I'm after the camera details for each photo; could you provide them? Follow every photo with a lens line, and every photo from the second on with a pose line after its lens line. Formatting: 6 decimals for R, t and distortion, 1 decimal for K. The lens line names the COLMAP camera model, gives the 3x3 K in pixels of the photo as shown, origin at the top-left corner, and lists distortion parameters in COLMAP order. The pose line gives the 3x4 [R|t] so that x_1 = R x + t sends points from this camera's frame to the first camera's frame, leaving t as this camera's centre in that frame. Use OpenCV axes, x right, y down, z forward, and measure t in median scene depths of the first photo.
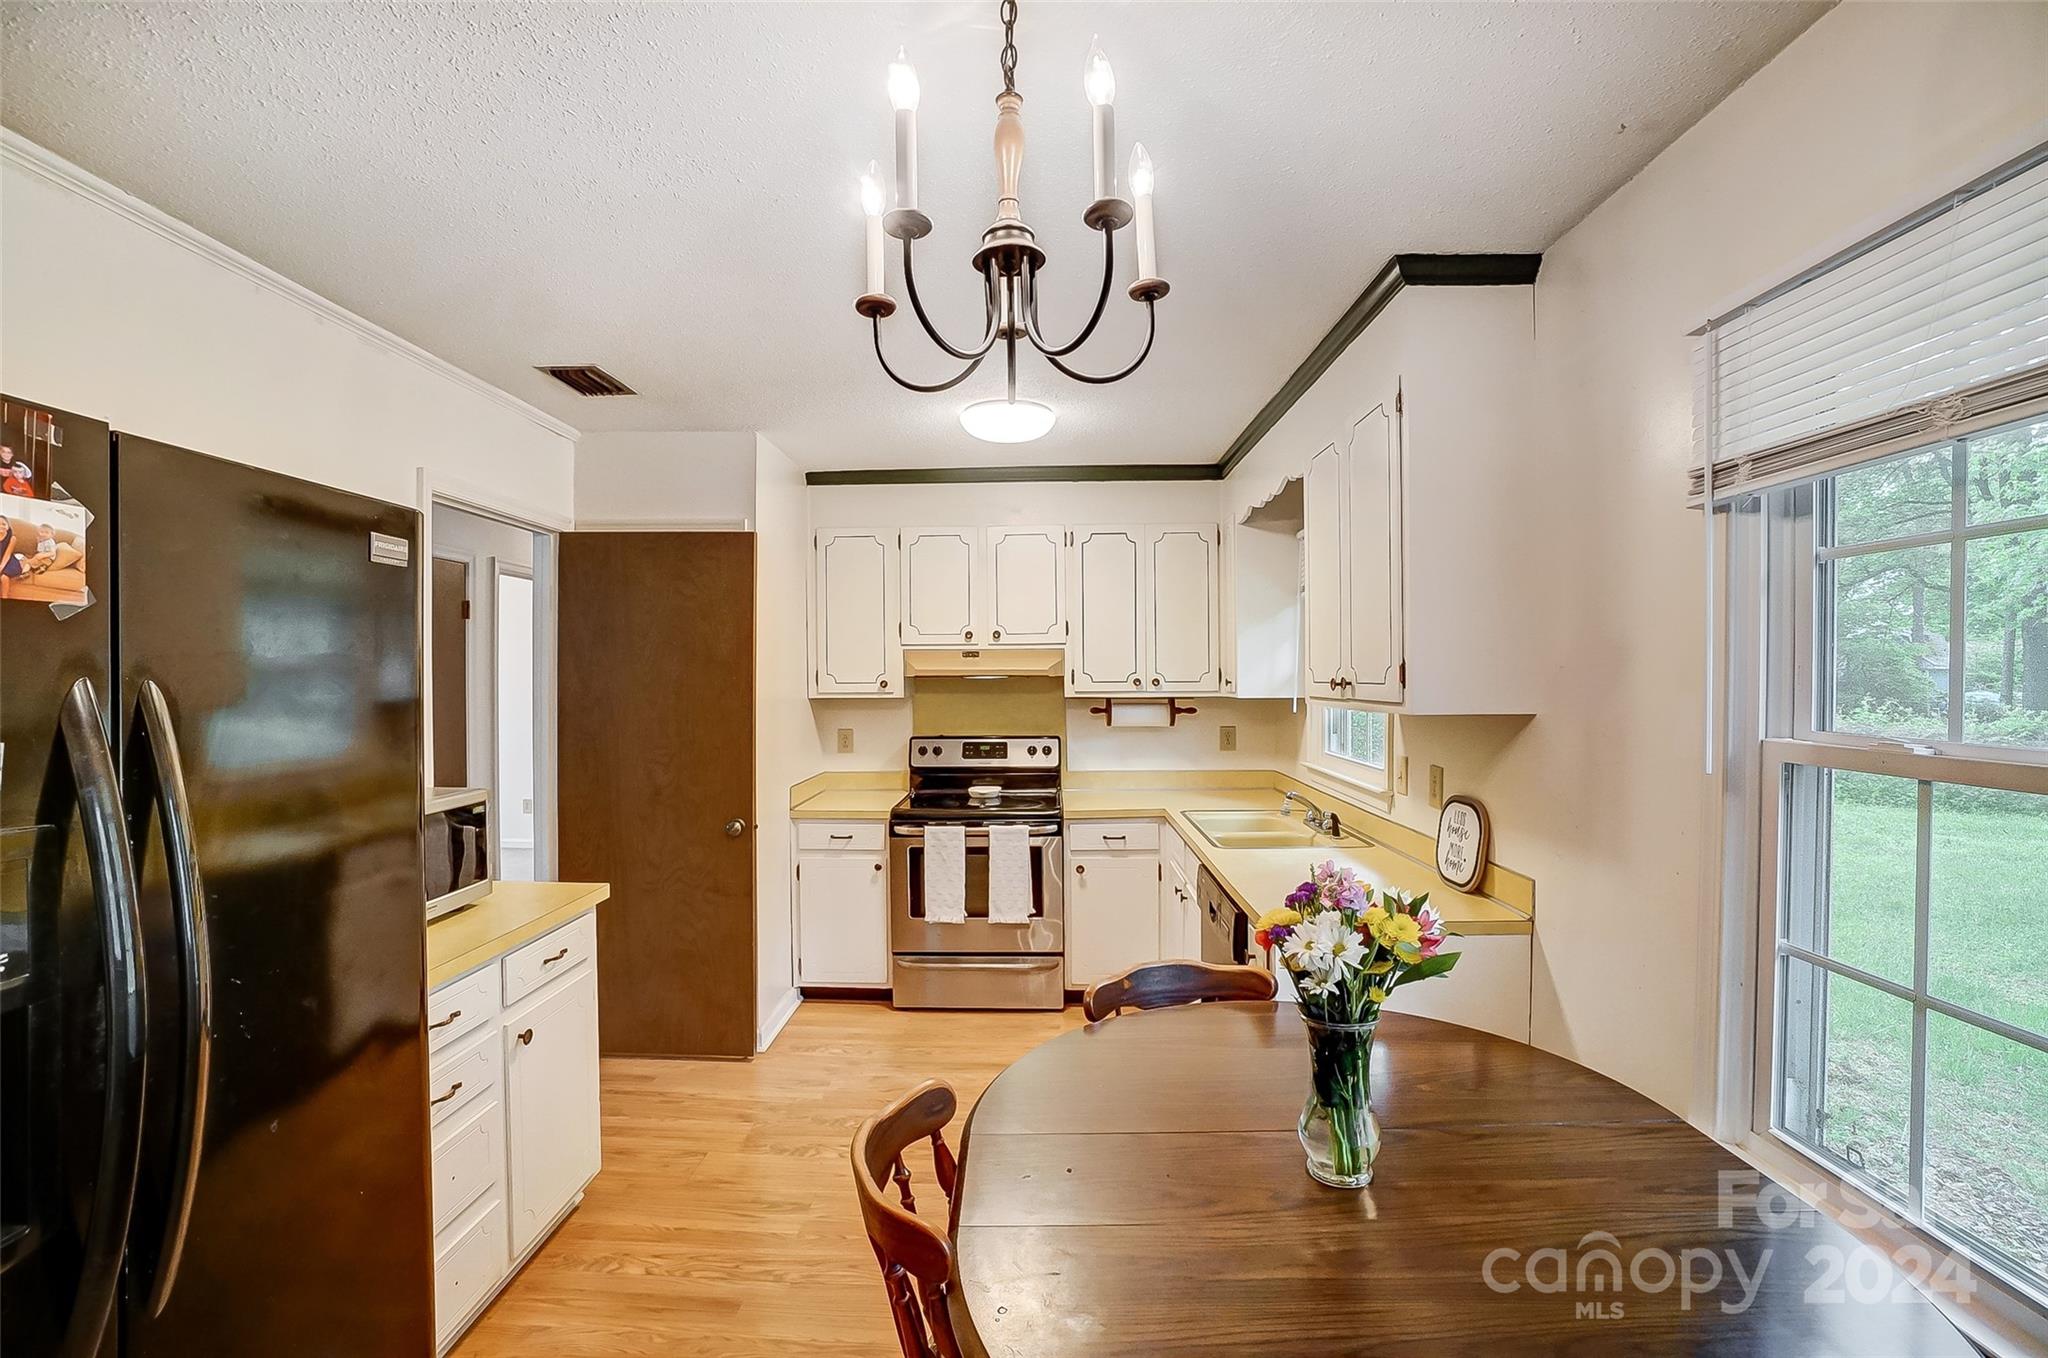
lens RADIAL K [[916.0, 0, 1012.7], [0, 916.0, 683.0], [0, 0, 1]] dist [-0.058224, 0.023966]
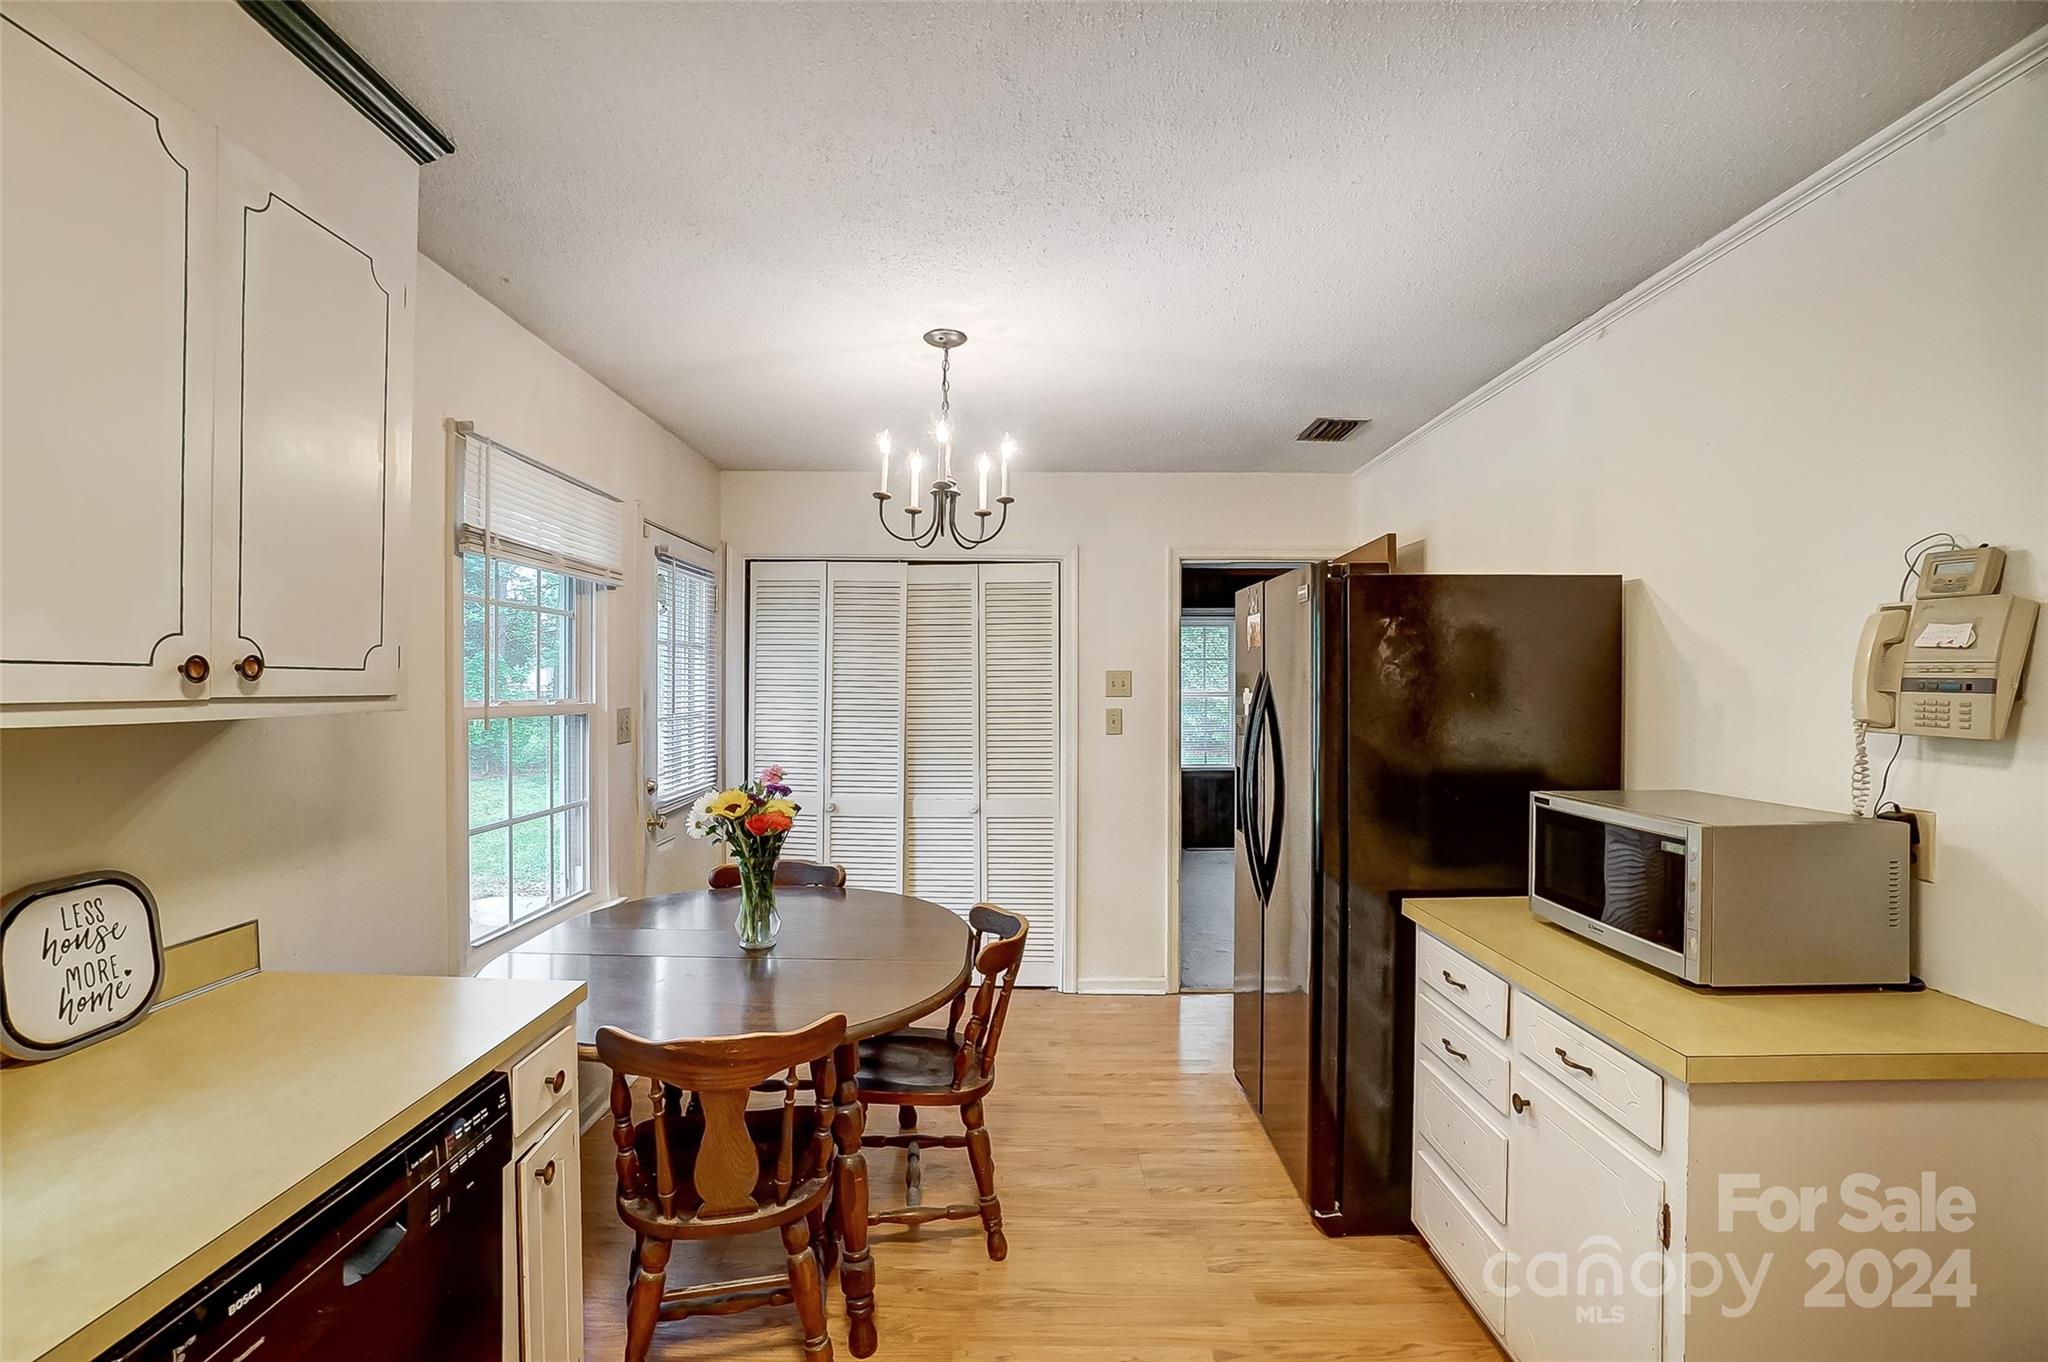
lens RADIAL K [[932.0, 0, 1004.6], [0, 932.0, 683.1], [0, 0, 1]] dist [-0.052521, 0.025622]
pose [[-0.999705, 0.000355, -0.024271, -0.027051], [0.000217, 0.999984, 0.005678, 0.003892], [0.024273, 0.005671, -0.999689, 0.903774]]
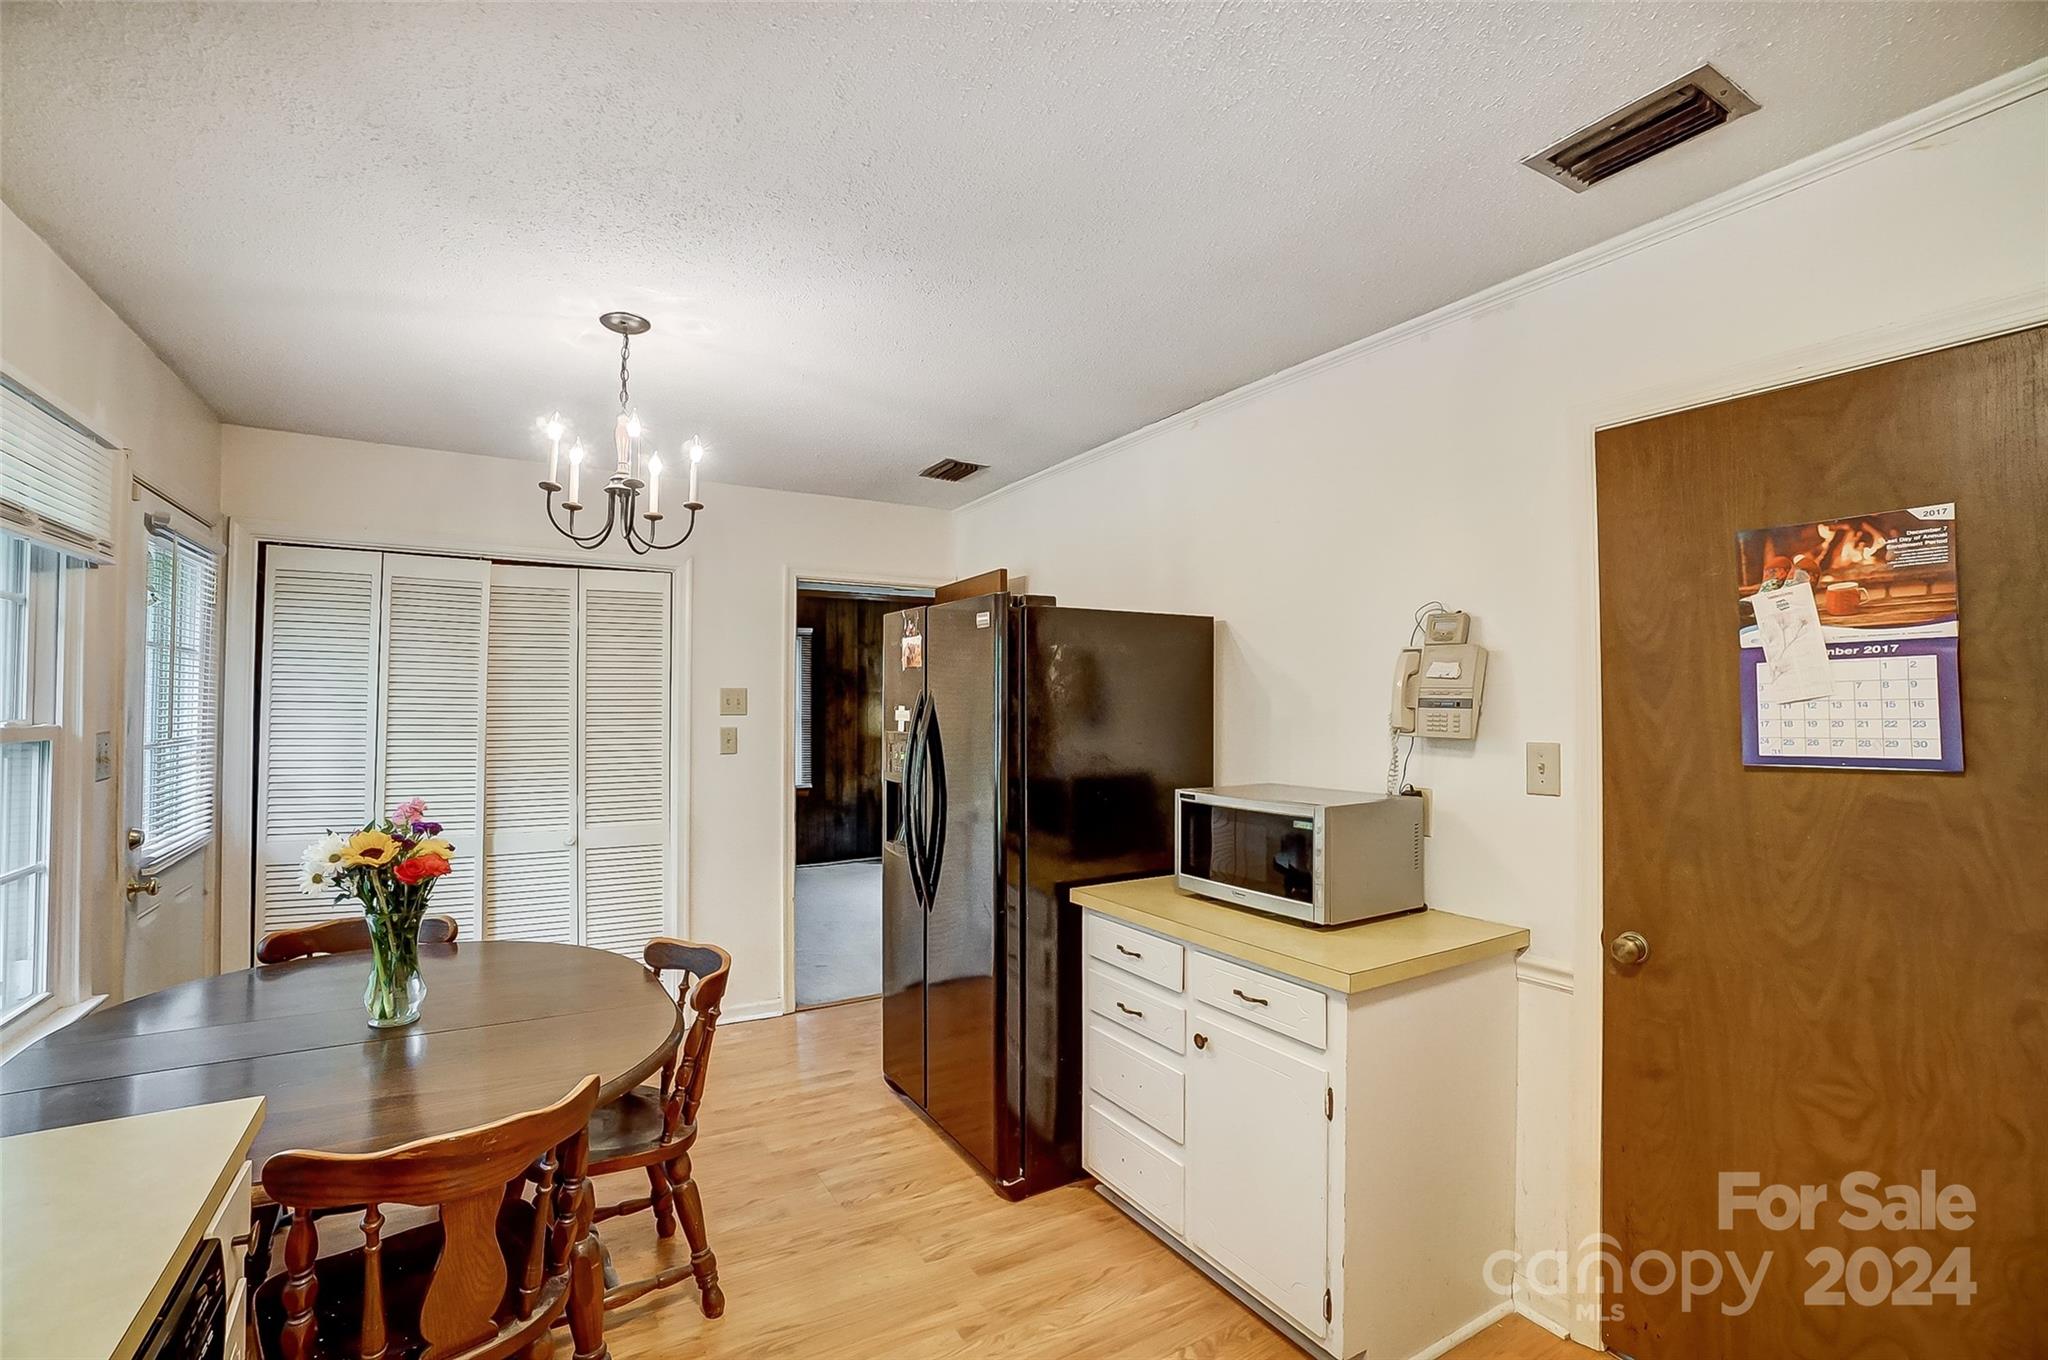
lens RADIAL K [[932.0, 0, 1004.6], [0, 932.0, 682.1], [0, 0, 1]] dist [-0.052521, 0.025622]
pose [[-0.847281, -0.014441, -0.530949, 0.099938], [-0.005743, 0.999821, -0.018028, 0.005676], [0.531114, -0.012226, -0.847212, 0.879575]]
